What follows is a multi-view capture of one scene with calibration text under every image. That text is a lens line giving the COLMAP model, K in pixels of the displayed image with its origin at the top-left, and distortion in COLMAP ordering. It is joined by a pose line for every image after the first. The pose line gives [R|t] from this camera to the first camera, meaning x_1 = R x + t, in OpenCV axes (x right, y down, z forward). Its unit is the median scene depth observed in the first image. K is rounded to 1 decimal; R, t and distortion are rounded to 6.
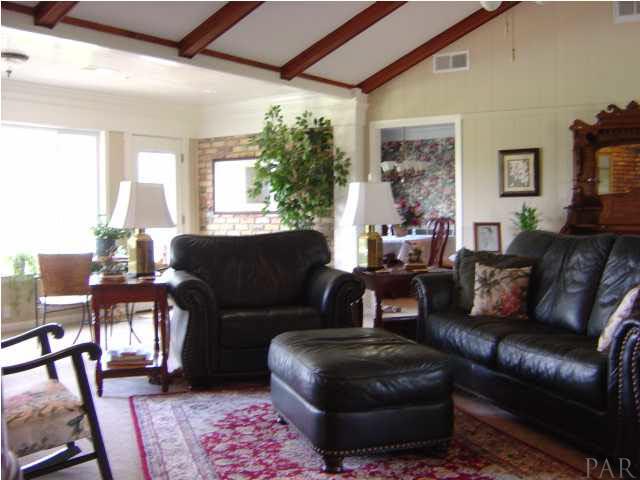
lens RADIAL K [[732.0, 0, 320.0], [0, 732.0, 240.0], [0, 0, 1]] dist [-0.164527, -0.007579]
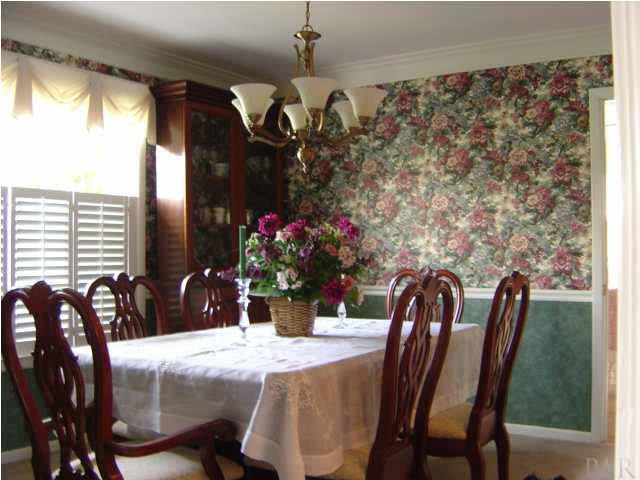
lens RADIAL K [[732.0, 0, 320.0], [0, 732.0, 240.0], [0, 0, 1]] dist [-0.164527, -0.007579]
pose [[0.999821, 0.015550, 0.010789, 0.102652], [-0.014890, 0.998163, -0.058733, -0.021534], [-0.011682, 0.058562, 0.998215, 0.587663]]
